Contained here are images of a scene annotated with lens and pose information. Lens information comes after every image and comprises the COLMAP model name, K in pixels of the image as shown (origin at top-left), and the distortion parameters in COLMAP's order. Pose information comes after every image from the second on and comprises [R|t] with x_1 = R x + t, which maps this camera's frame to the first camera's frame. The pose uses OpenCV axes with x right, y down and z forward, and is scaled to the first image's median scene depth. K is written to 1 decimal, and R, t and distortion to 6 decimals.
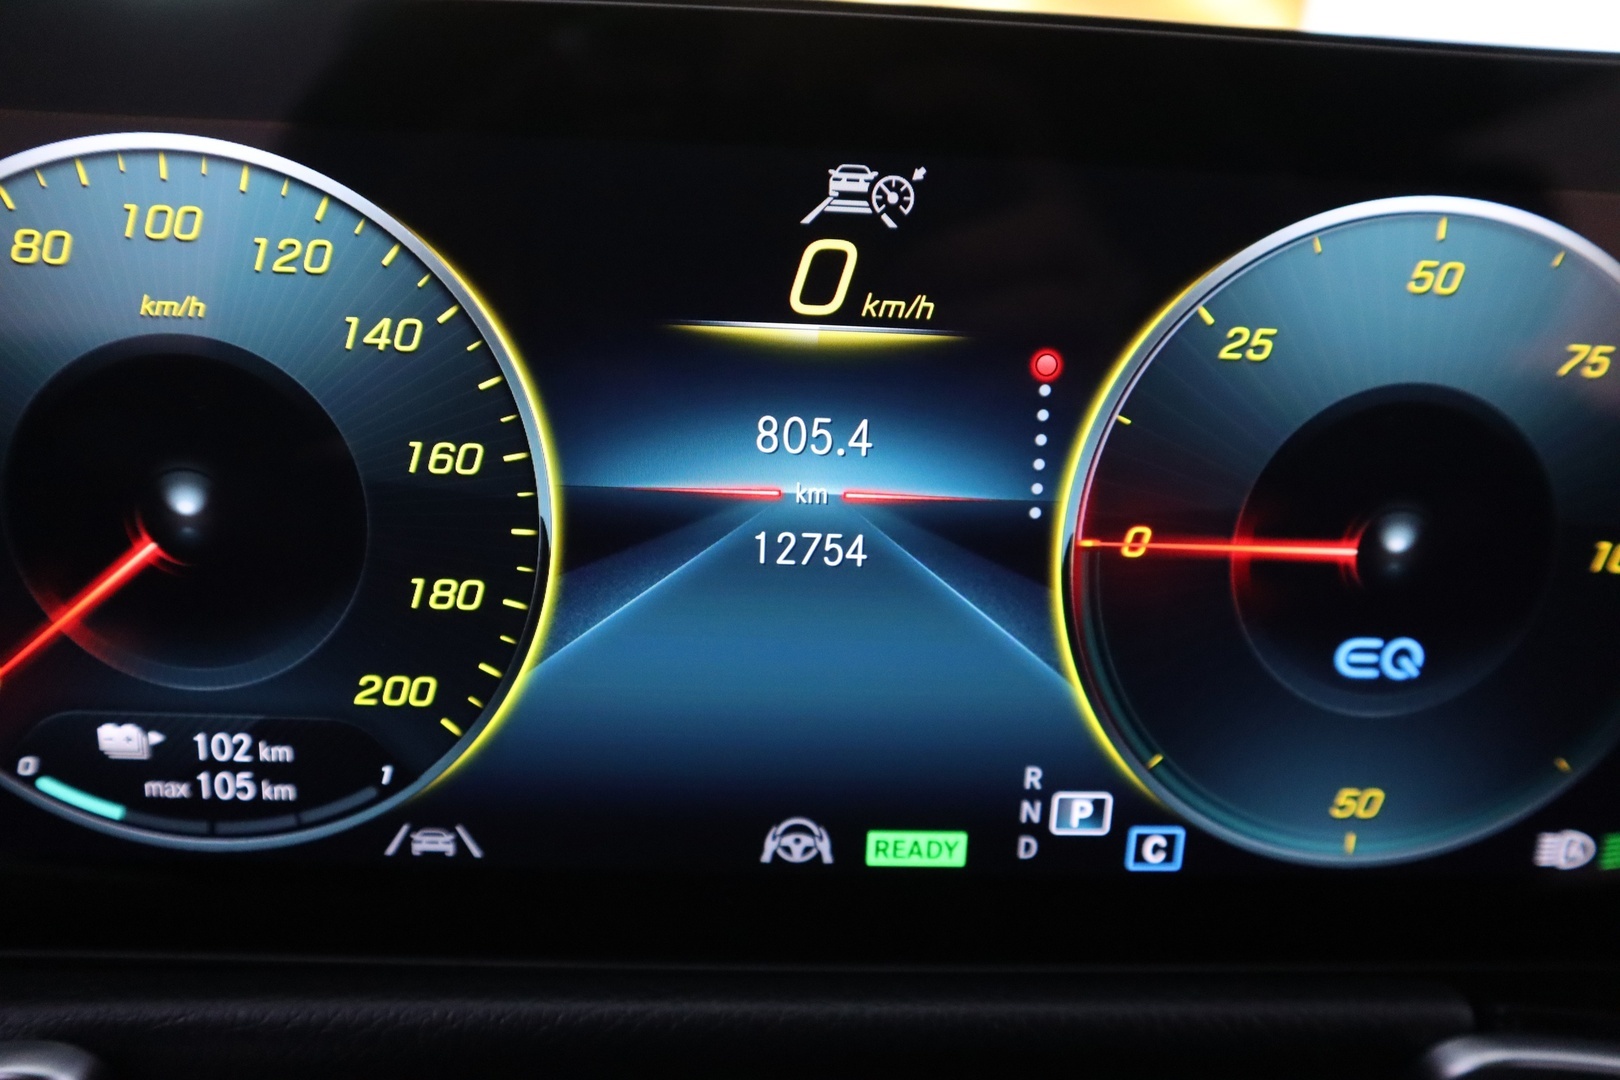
lens RADIAL K [[1236.0, 0, 804.0], [0, 1236.0, 583.7], [0, 0, 1]] dist [-0.059082, 0.117035]
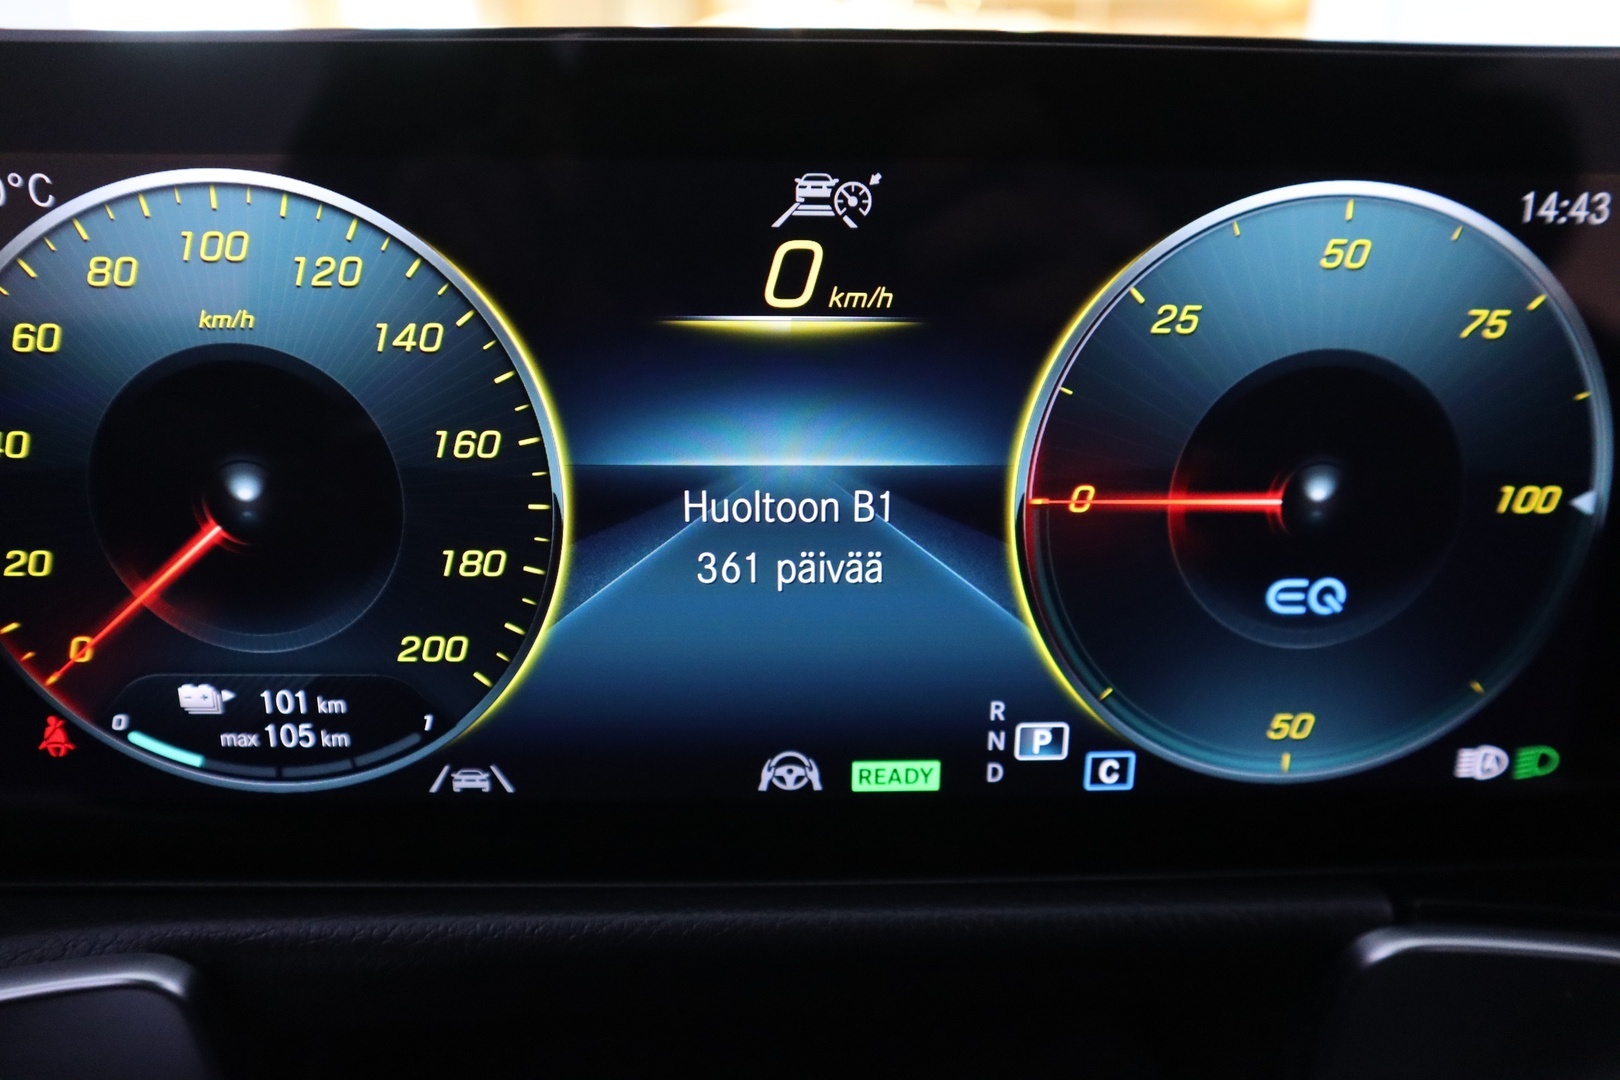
lens RADIAL K [[1236.0, 0, 804.0], [0, 1236.0, 583.7], [0, 0, 1]] dist [-0.059082, 0.117035]
pose [[0.999310, -0.028135, -0.024232, 0.042138], [0.029119, 0.998725, 0.041241, -0.010637], [0.023041, -0.041918, 0.998855, -0.132958]]
